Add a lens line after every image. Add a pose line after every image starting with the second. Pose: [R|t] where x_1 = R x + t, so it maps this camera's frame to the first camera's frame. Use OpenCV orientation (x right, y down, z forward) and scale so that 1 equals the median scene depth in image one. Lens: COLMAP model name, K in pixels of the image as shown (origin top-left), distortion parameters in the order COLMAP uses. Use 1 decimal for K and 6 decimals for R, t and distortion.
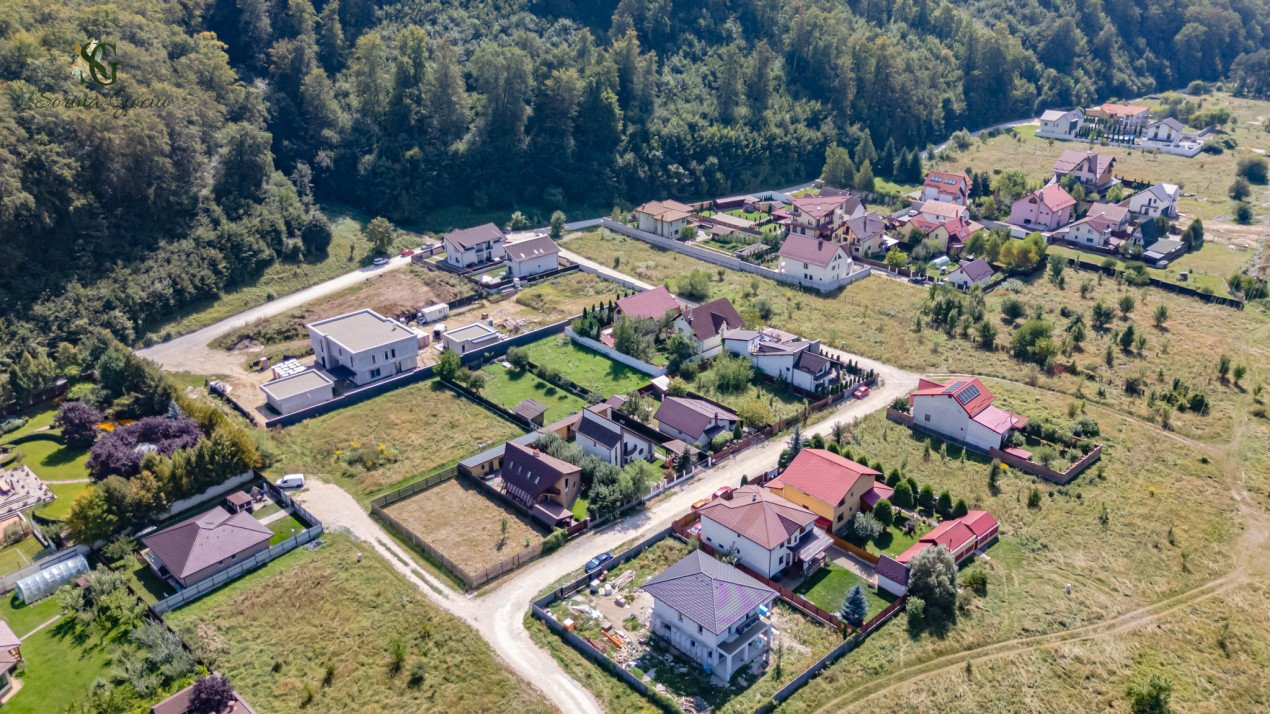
lens RADIAL K [[949.3, 0, 635.0], [0, 949.3, 357.0], [0, 0, 1]] dist [0.093083, -0.096011]
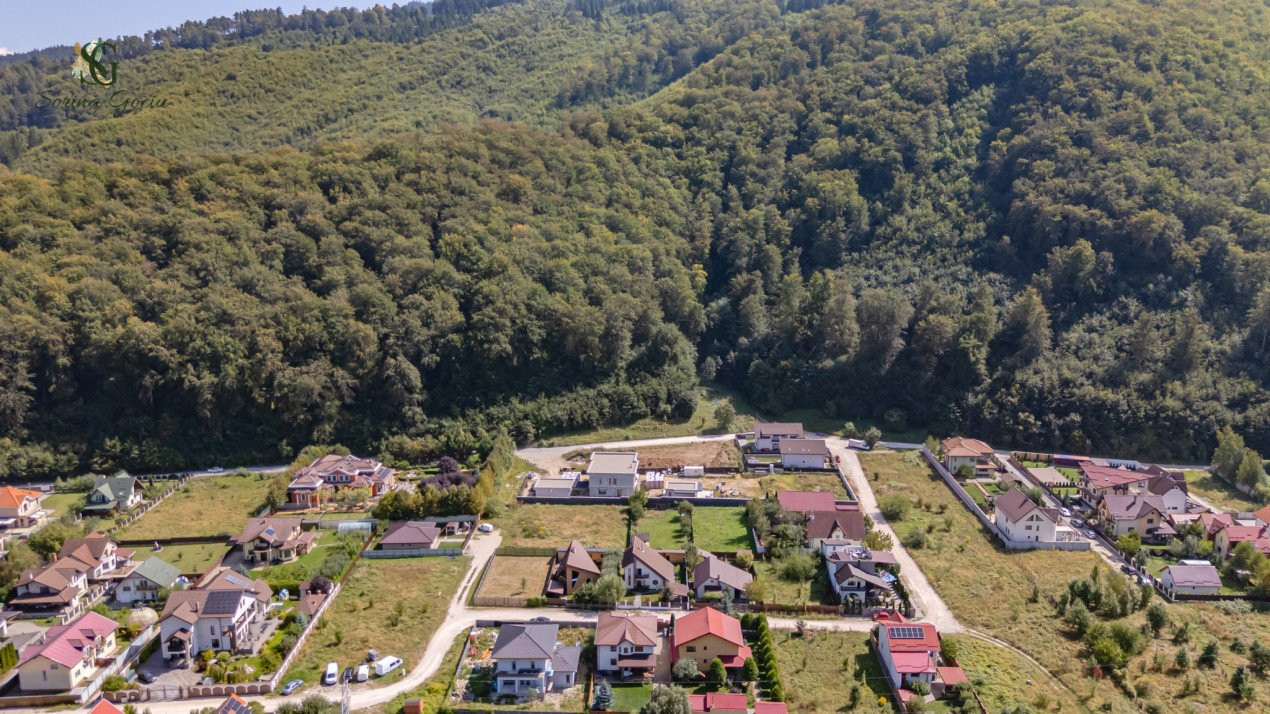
lens RADIAL K [[949.3, 0, 635.0], [0, 949.3, 357.0], [0, 0, 1]] dist [0.093083, -0.096011]
pose [[0.684803, 0.143199, -0.714520, 0.479343], [-0.299486, 0.949177, -0.096802, -0.032582], [0.664344, 0.280279, 0.692885, -0.013916]]
